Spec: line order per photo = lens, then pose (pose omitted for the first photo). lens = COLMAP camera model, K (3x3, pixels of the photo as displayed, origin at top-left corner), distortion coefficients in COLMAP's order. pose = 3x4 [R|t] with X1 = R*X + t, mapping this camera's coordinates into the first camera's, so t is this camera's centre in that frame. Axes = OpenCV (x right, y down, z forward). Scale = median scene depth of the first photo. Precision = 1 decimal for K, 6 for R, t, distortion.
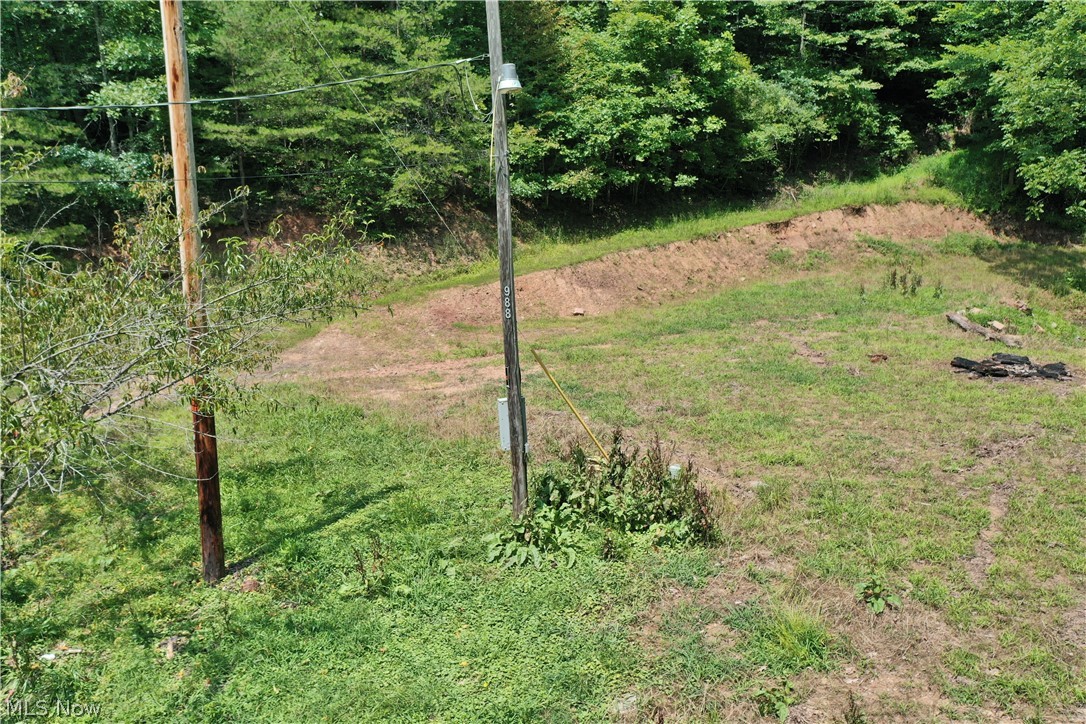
lens RADIAL K [[862.7, 0, 546.1], [0, 862.7, 364.1], [0, 0, 1]] dist [0.006826, -0.000640]
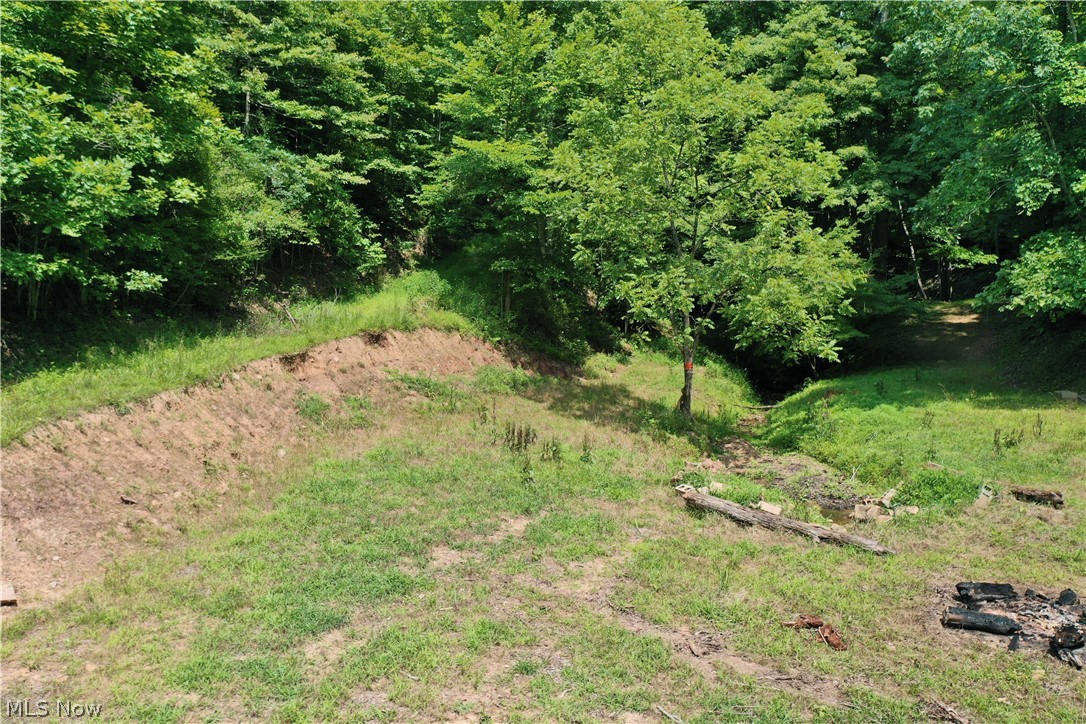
lens RADIAL K [[862.7, 0, 551.0], [0, 862.7, 353.6], [0, 0, 1]] dist [0.006826, -0.000640]
pose [[0.723430, -0.004144, 0.690386, -0.033404], [0.116402, 0.986399, -0.116053, -0.067370], [-0.680515, 0.164318, 0.714072, 0.406827]]
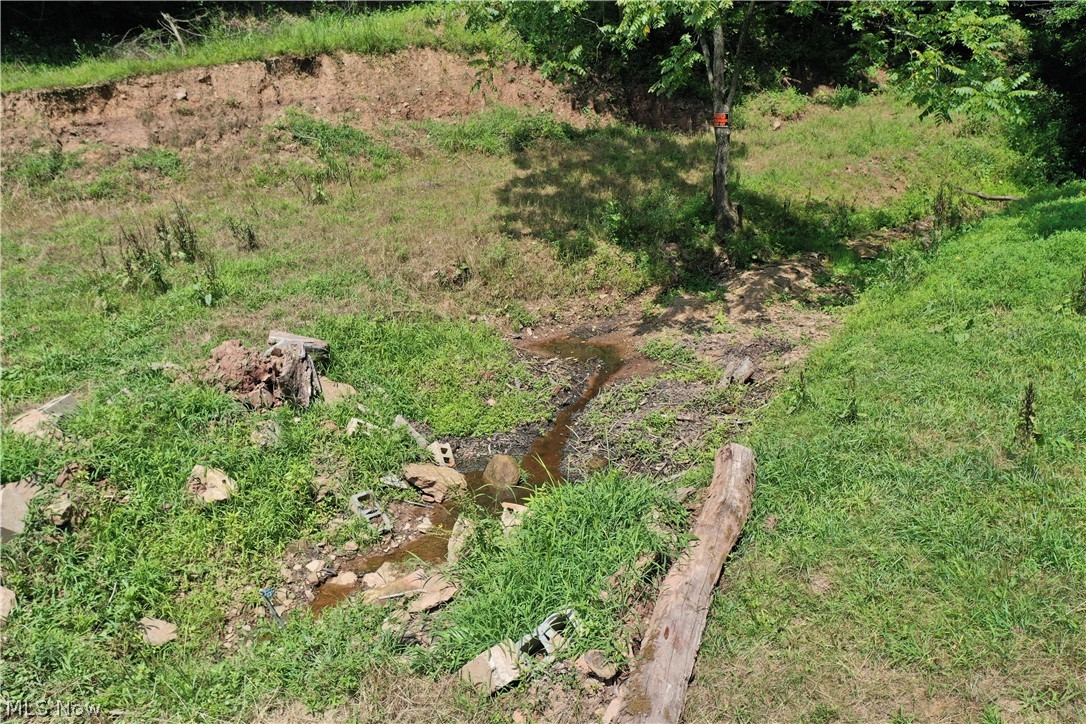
lens RADIAL K [[862.7, 0, 546.1], [0, 862.7, 361.2], [0, 0, 1]] dist [0.006826, -0.000640]
pose [[0.981682, -0.055934, 0.182133, 0.418162], [0.026437, 0.986678, 0.160522, -0.084934], [-0.188685, -0.152766, 0.970083, 0.463015]]
